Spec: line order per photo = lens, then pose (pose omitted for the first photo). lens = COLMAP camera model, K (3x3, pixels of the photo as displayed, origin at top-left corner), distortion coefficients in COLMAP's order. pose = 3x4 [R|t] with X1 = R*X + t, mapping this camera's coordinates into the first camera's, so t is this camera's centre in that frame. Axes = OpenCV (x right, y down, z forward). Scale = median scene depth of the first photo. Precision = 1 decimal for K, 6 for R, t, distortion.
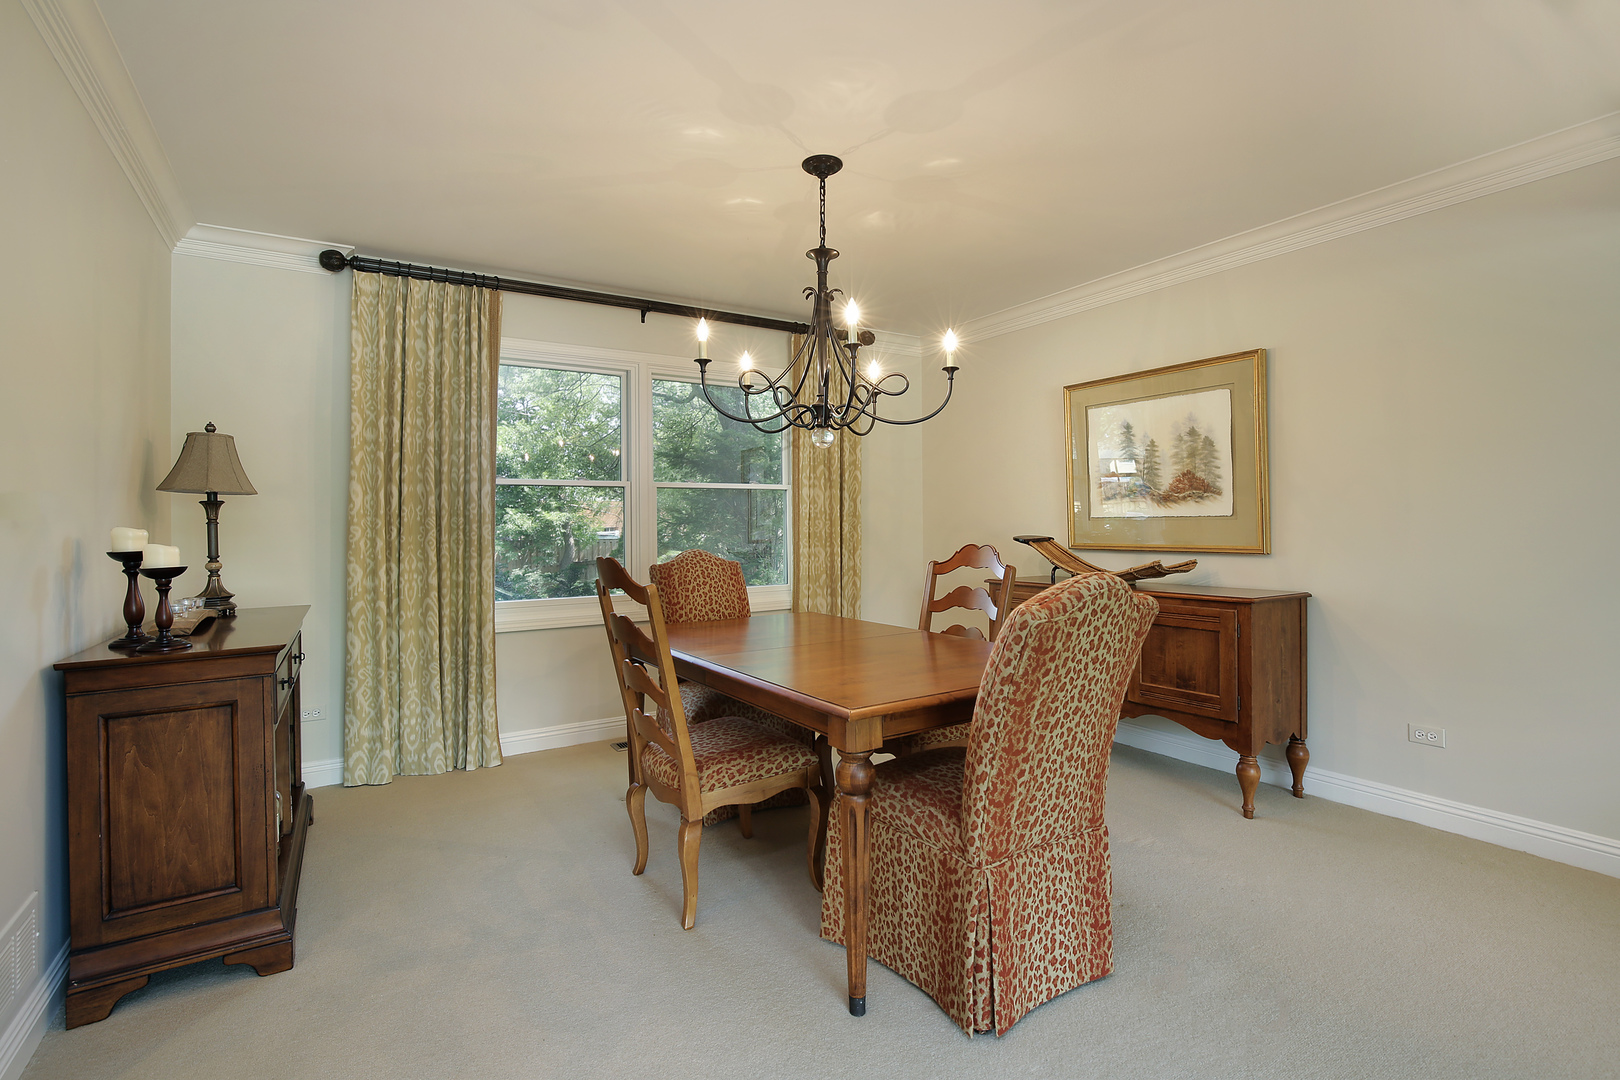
lens RADIAL K [[756.9, 0, 806.6], [0, 756.9, 531.7], [0, 0, 1]] dist [-0.002577, -0.000207]
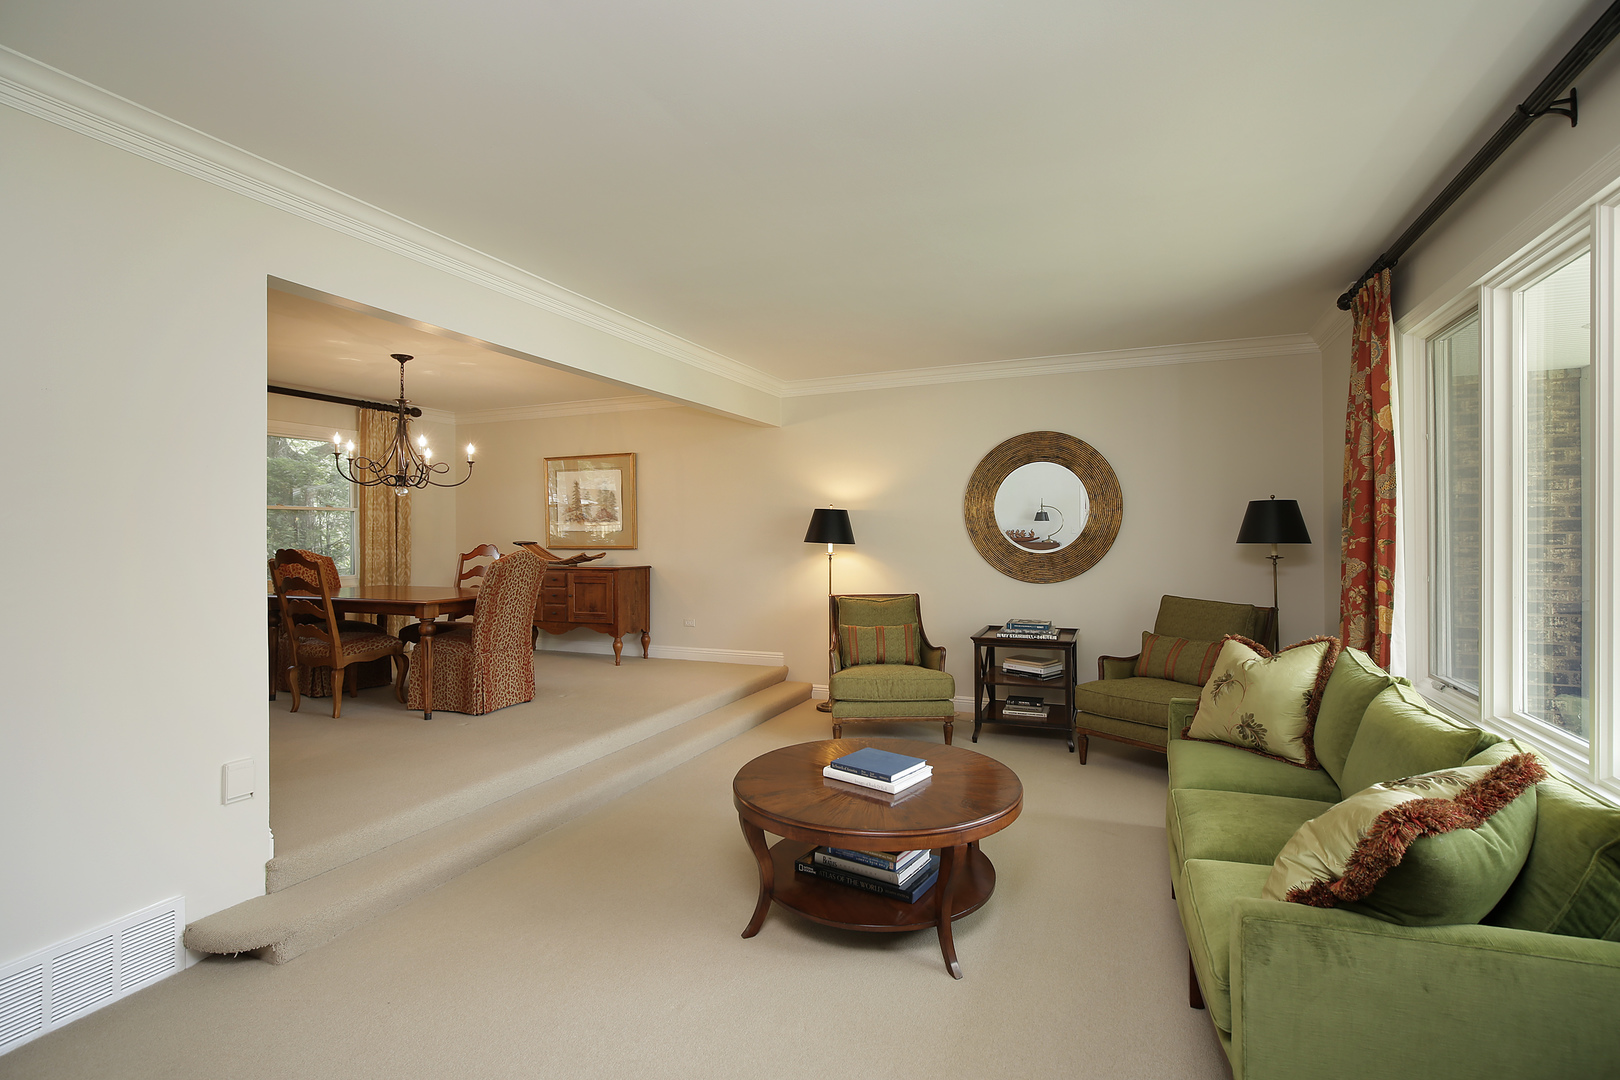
lens RADIAL K [[697.8, 0, 815.8], [0, 697.8, 531.9], [0, 0, 1]] dist [-0.001190, -0.000181]
pose [[0.808039, 0.005106, 0.589106, -0.145662], [0.004399, 0.999882, -0.014700, 0.013799], [-0.589112, 0.014469, 0.807922, -0.931717]]
